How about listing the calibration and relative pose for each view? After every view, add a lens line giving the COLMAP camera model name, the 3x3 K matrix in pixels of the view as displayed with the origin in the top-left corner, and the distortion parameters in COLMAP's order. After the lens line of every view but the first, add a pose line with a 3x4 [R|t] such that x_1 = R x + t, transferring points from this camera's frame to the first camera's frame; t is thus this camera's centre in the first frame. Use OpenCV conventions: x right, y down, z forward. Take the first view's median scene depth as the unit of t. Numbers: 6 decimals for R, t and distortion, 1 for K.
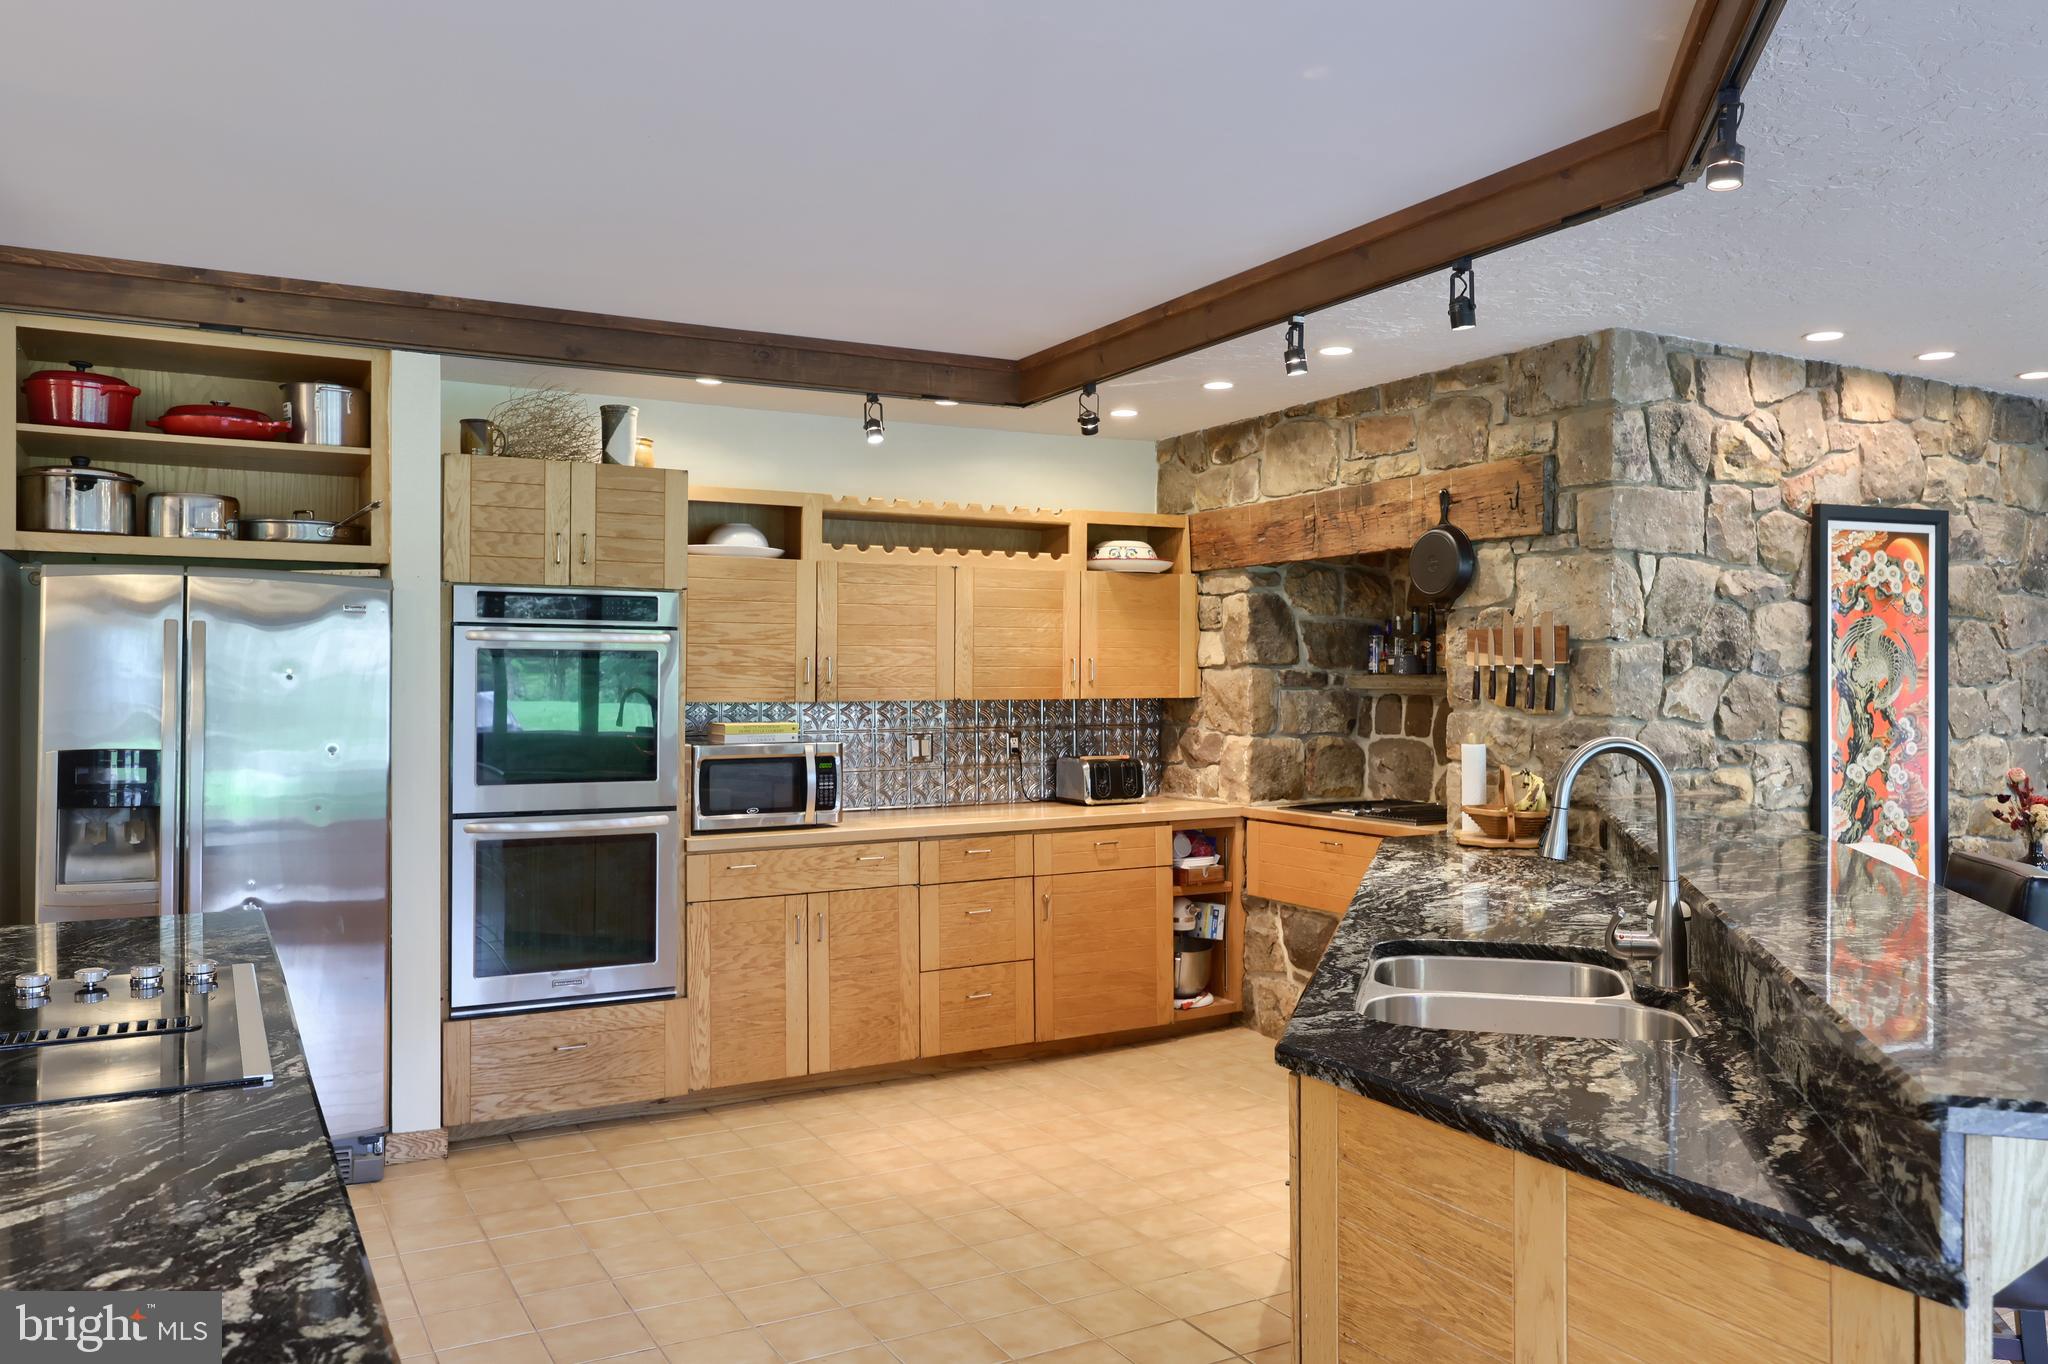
lens RADIAL K [[1501.7, 0, 1024.0], [0, 1501.7, 682.0], [0, 0, 1]] dist [0.000109, 0.006240]
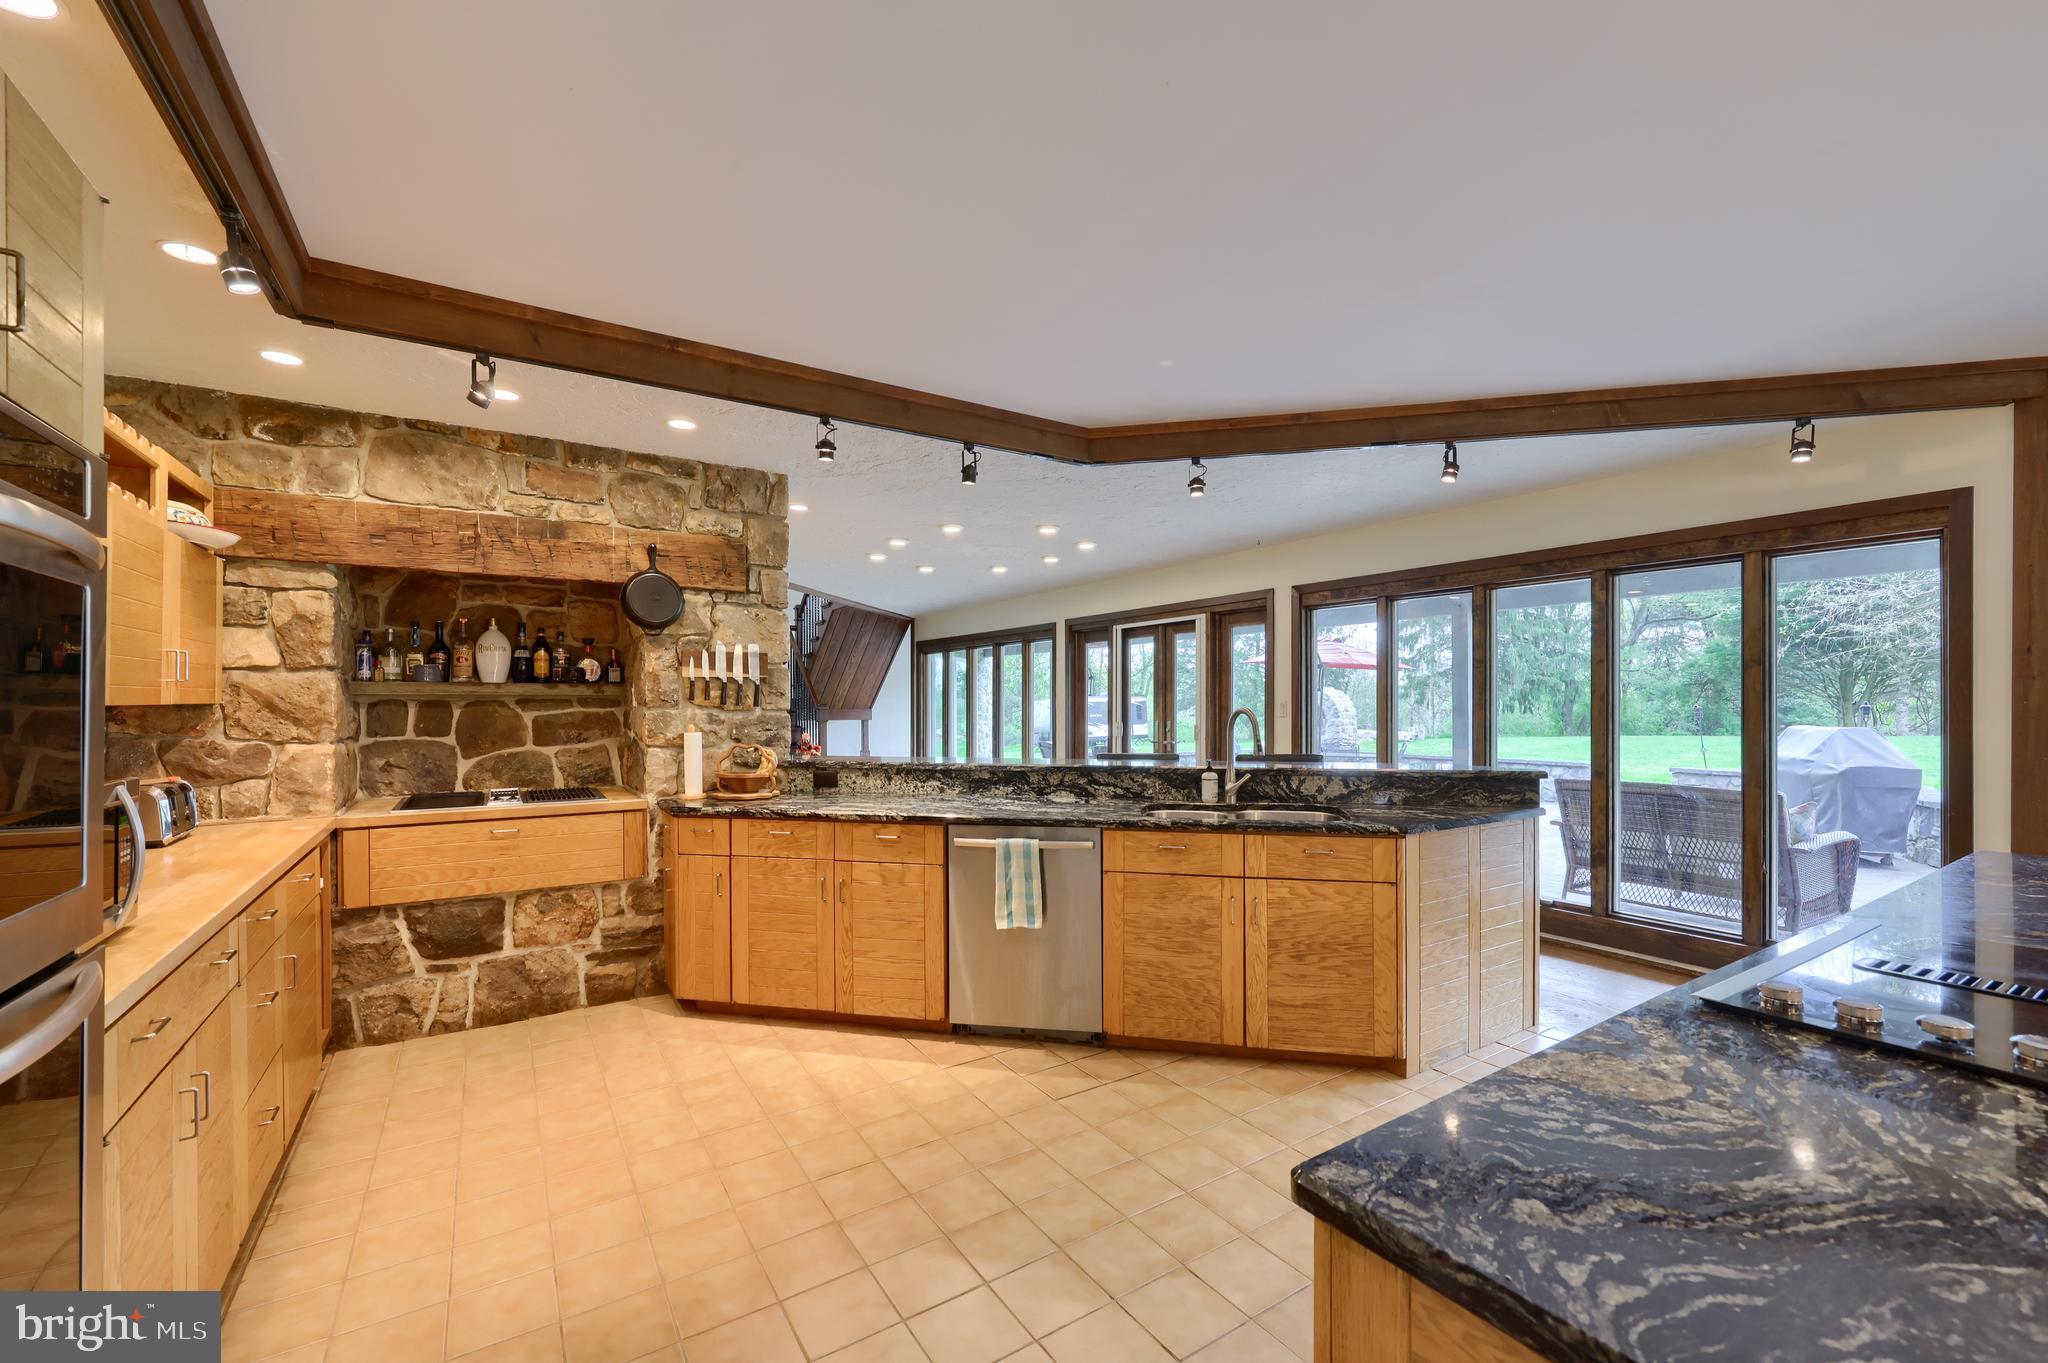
lens RADIAL K [[834.3, 0, 1027.6], [0, 834.3, 706.3], [0, 0, 1]] dist [-0.002023, -0.000103]
pose [[-0.073426, -0.006052, 0.997282, -0.452936], [0.001141, 0.999980, 0.006152, 0.011163], [-0.997300, 0.001589, -0.073418, 0.670900]]
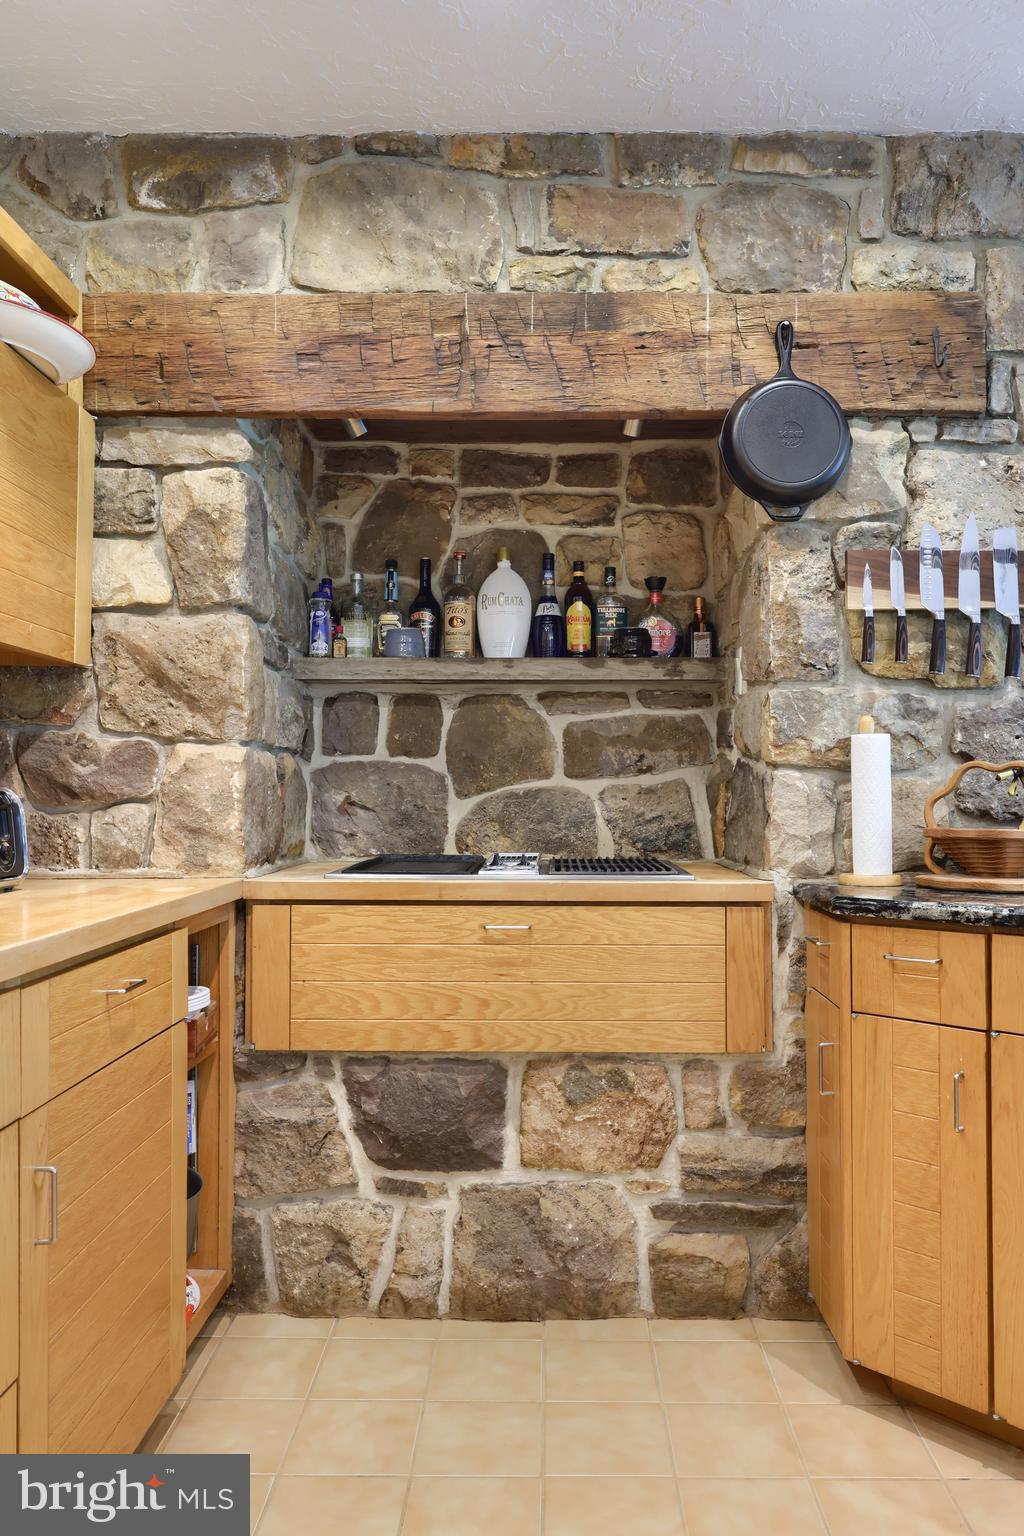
lens RADIAL K [[1126.3, 0, 524.2], [0, 1126.3, 778.6], [0, 0, 1]] dist [0.000109, 0.006240]
pose [[0.496752, 0.017017, 0.867725, -0.155583], [-0.001975, 0.999827, -0.018476, 0.061615], [-0.867890, 0.007464, 0.496700, 0.805334]]
